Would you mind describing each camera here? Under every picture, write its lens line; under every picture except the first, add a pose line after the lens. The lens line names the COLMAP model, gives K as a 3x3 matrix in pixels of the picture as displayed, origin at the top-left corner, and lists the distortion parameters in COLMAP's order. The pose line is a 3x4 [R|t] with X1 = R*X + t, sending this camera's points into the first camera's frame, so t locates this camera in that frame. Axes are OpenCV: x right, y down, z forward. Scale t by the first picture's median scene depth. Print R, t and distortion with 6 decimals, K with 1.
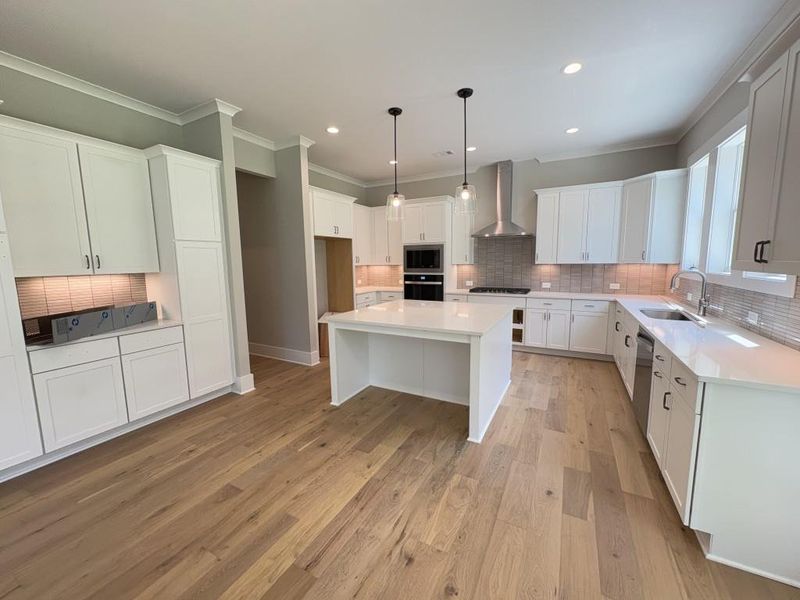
lens RADIAL K [[317.7, 0, 401.0], [0, 317.7, 299.2], [0, 0, 1]] dist [0.000454, 0.000128]
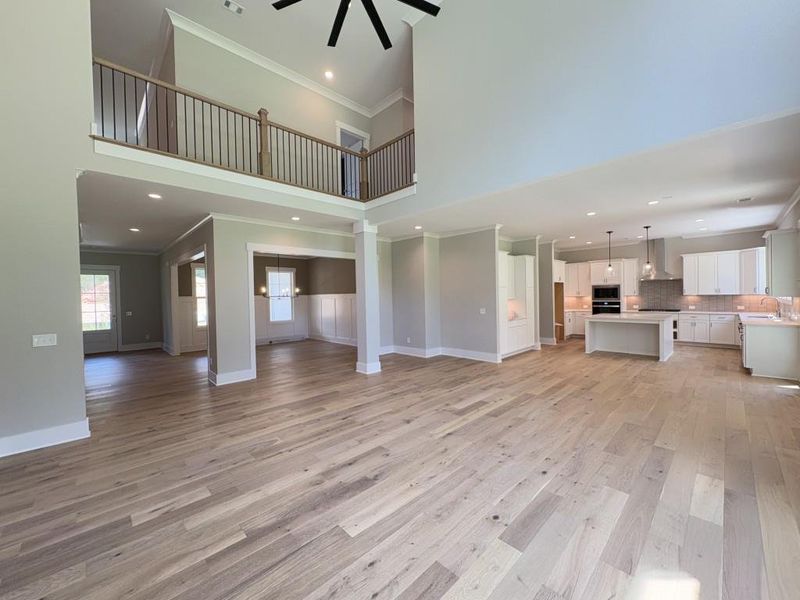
lens RADIAL K [[317.7, 0, 401.0], [0, 317.7, 299.2], [0, 0, 1]] dist [0.000454, 0.000128]
pose [[0.952378, -0.002925, -0.304906, -0.554515], [-0.028793, 0.994623, -0.099477, 0.137444], [0.303558, 0.103519, 0.947173, -1.191613]]
